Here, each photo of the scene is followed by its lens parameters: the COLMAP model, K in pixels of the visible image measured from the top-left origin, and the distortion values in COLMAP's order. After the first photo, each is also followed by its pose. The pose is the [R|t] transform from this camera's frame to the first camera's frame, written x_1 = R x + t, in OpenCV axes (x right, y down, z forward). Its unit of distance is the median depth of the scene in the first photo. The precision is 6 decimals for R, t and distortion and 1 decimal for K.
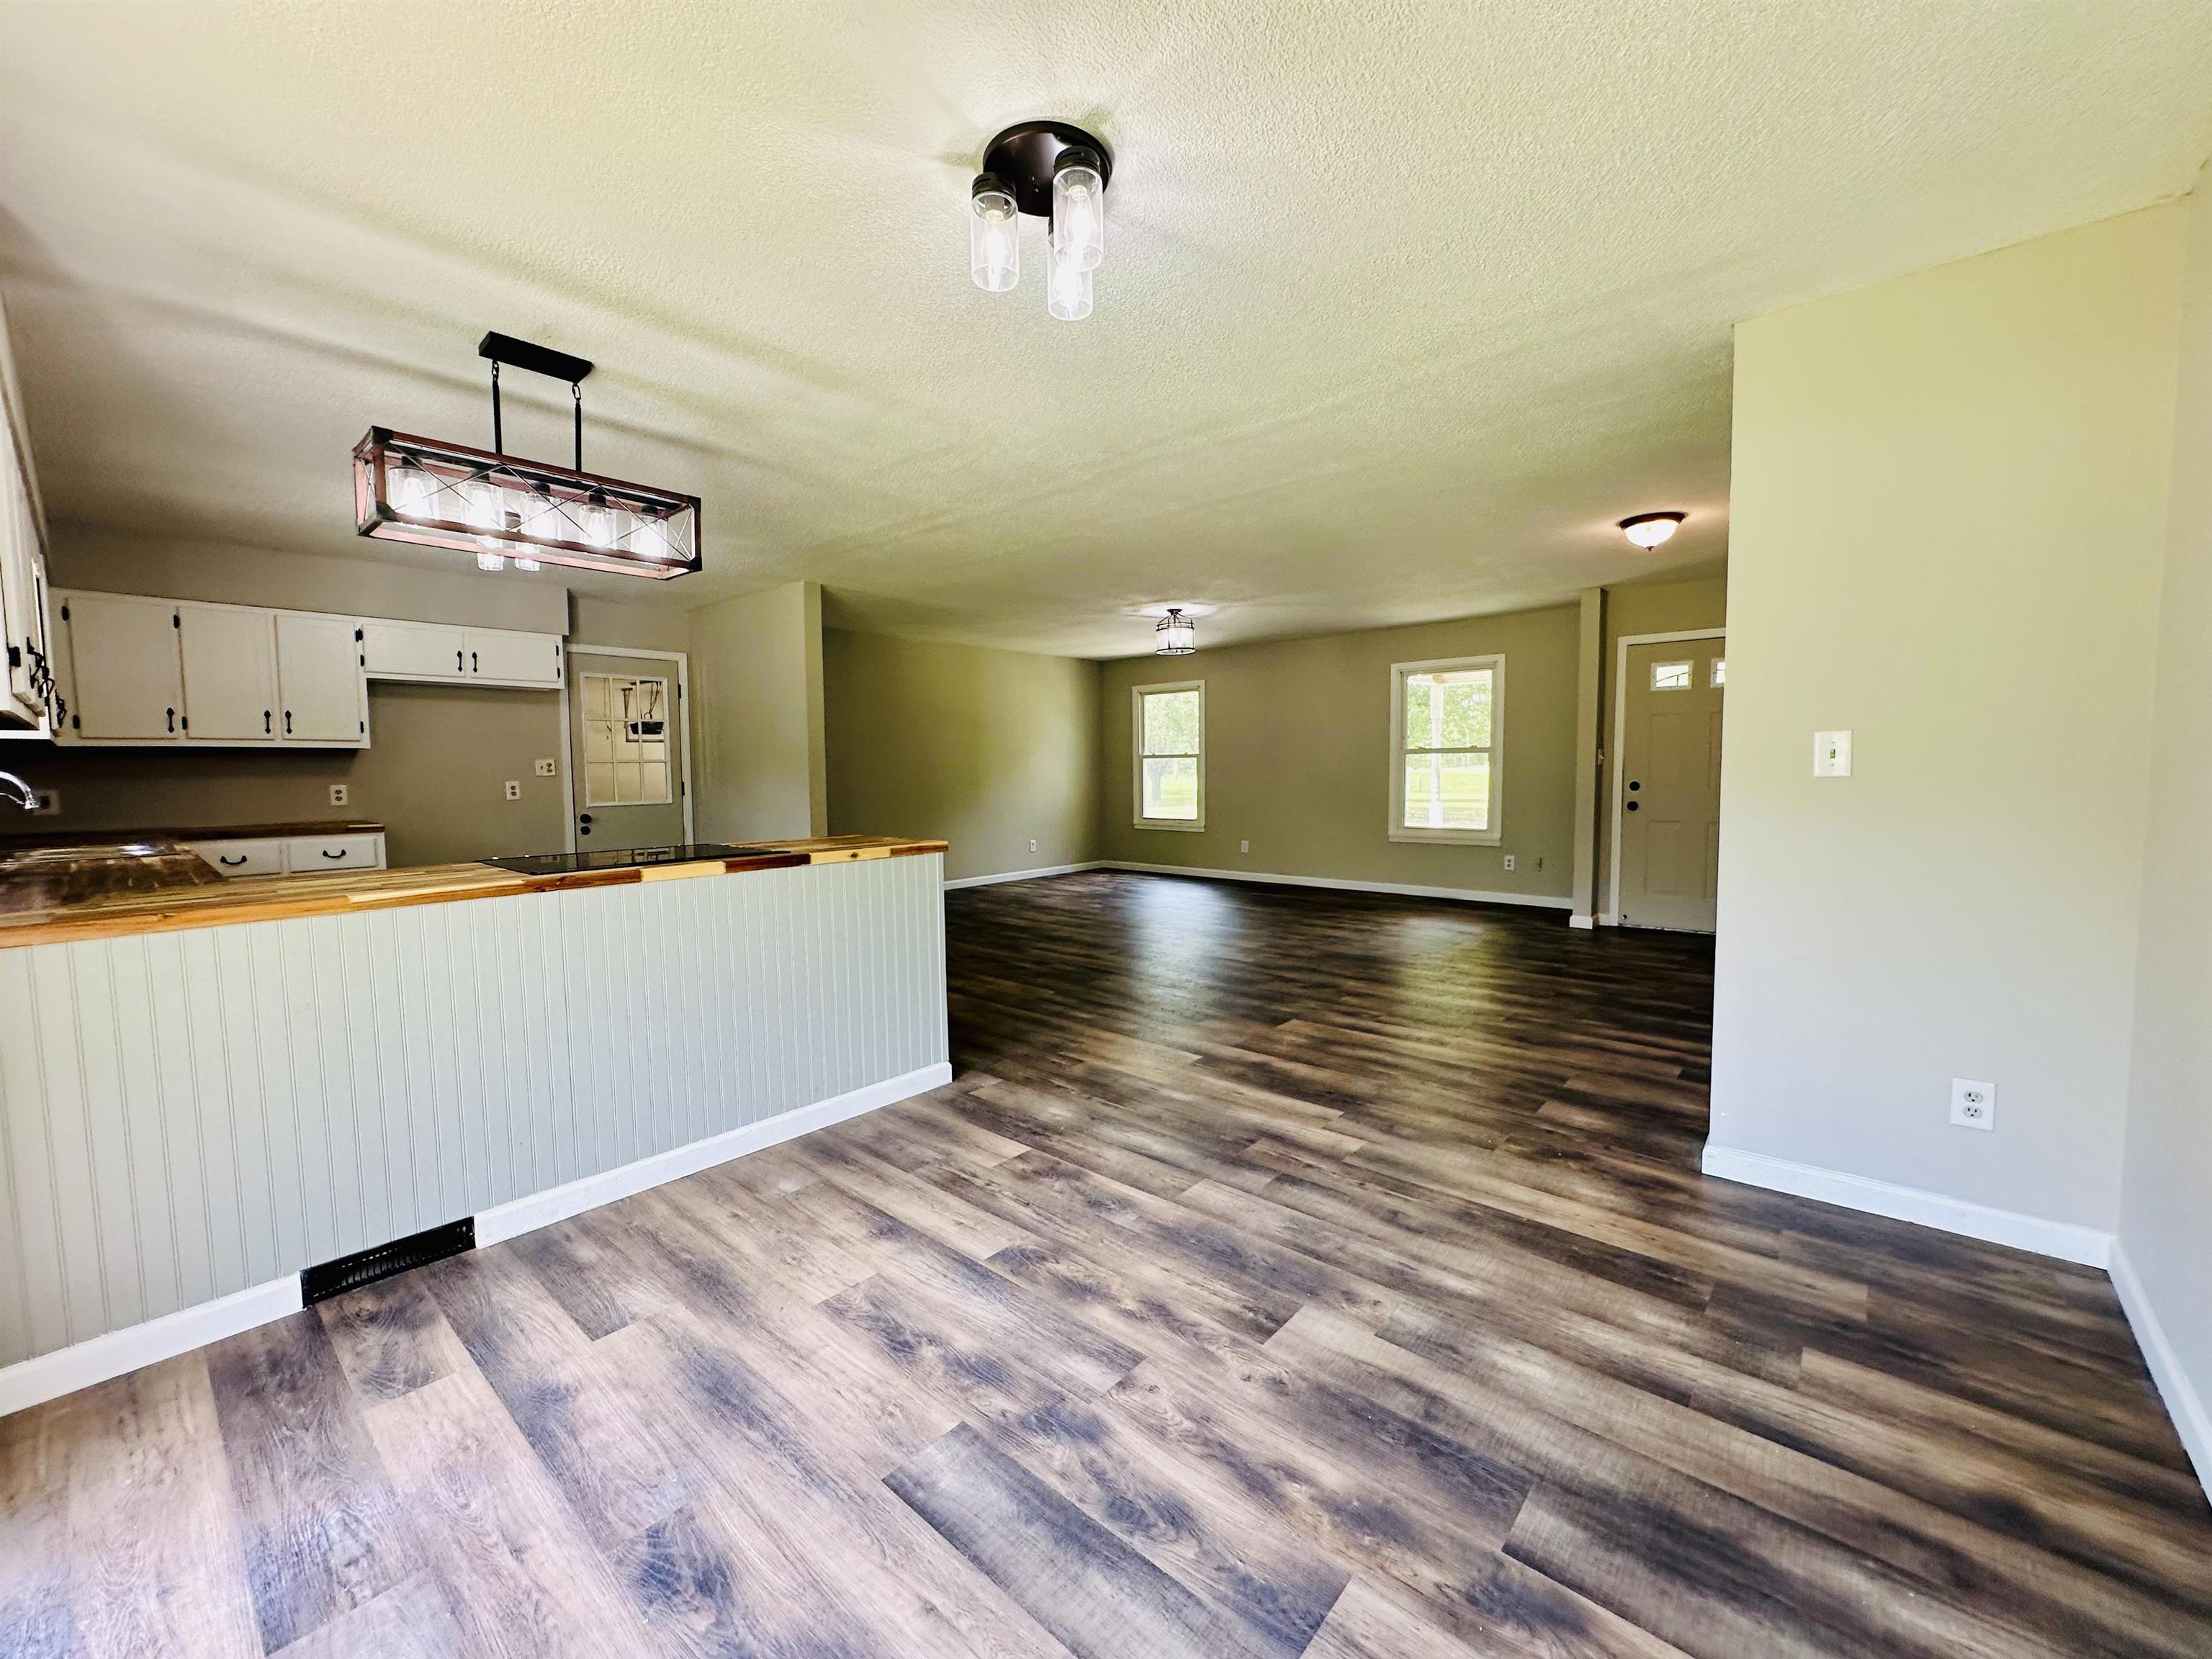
lens RADIAL K [[887.7, 0, 1096.1], [0, 887.7, 828.5], [0, 0, 1]] dist [-0.001798, -0.000238]
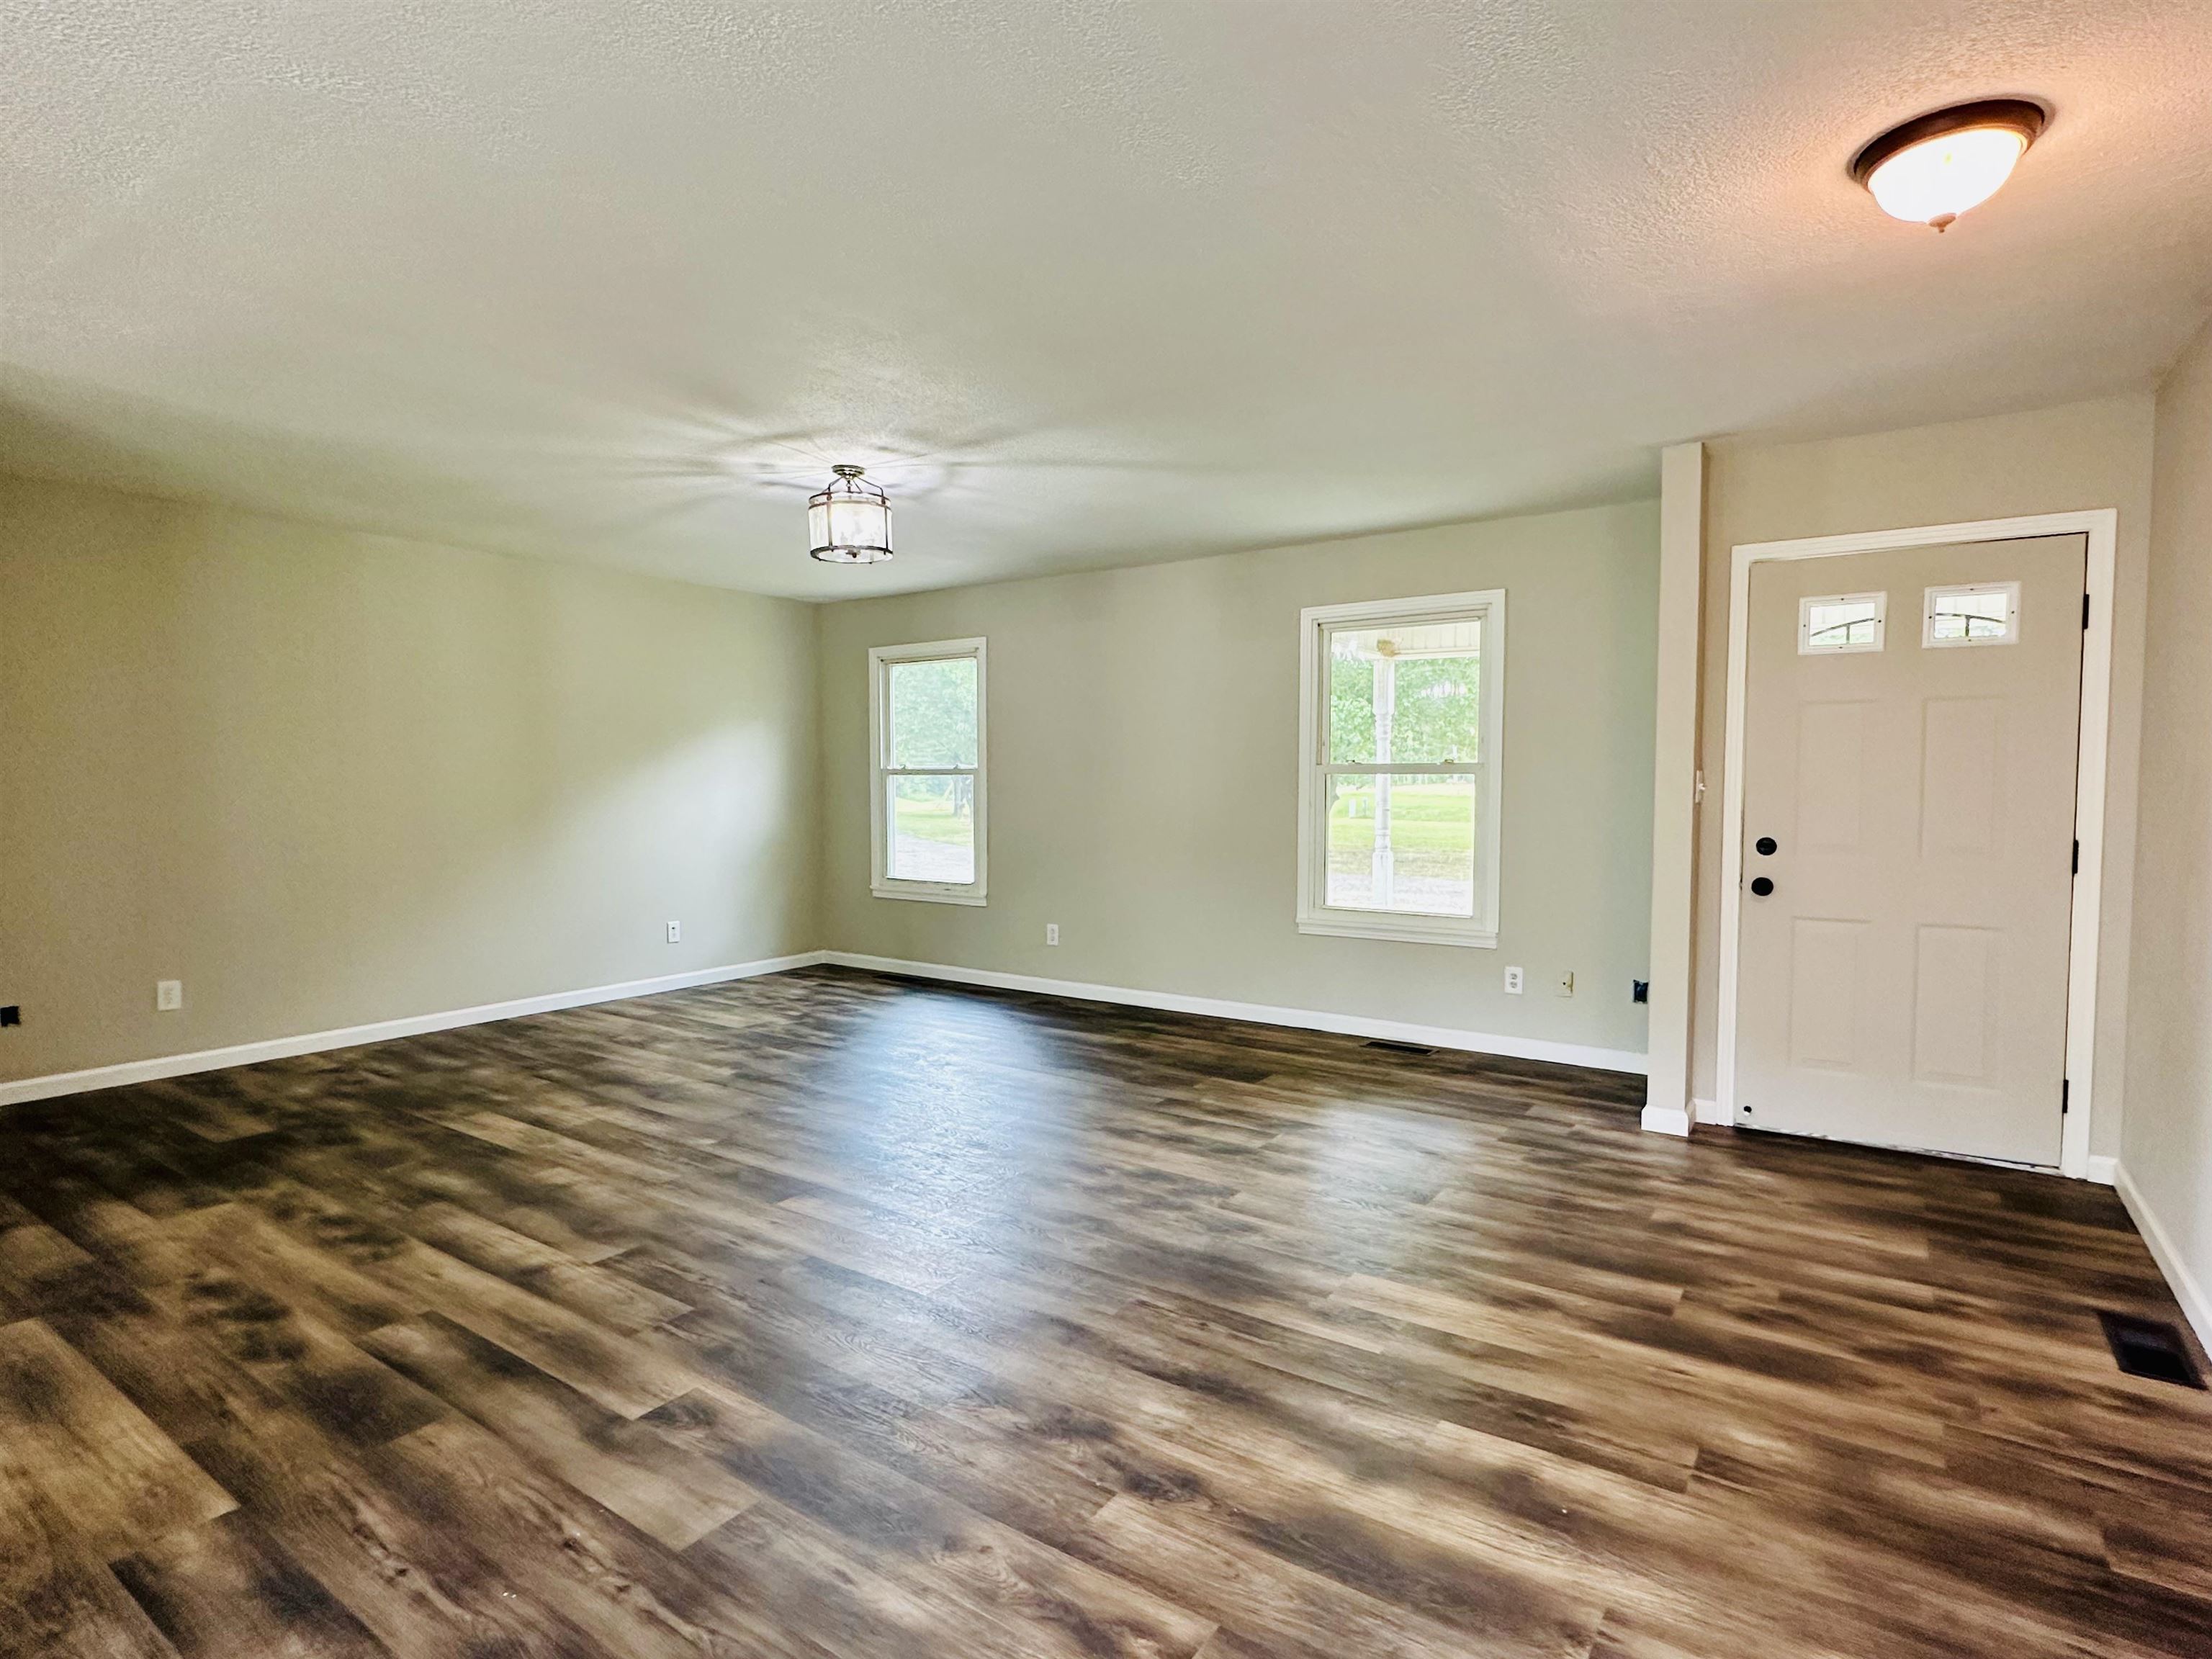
lens RADIAL K [[1133.5, 0, 1097.1], [0, 1133.5, 832.4], [0, 0, 1]] dist [-0.004911, -0.000316]
pose [[0.992917, 0.003748, 0.118753, 0.125379], [-0.001149, 0.999758, -0.021954, -0.032324], [-0.118807, 0.021662, 0.992681, 0.325825]]
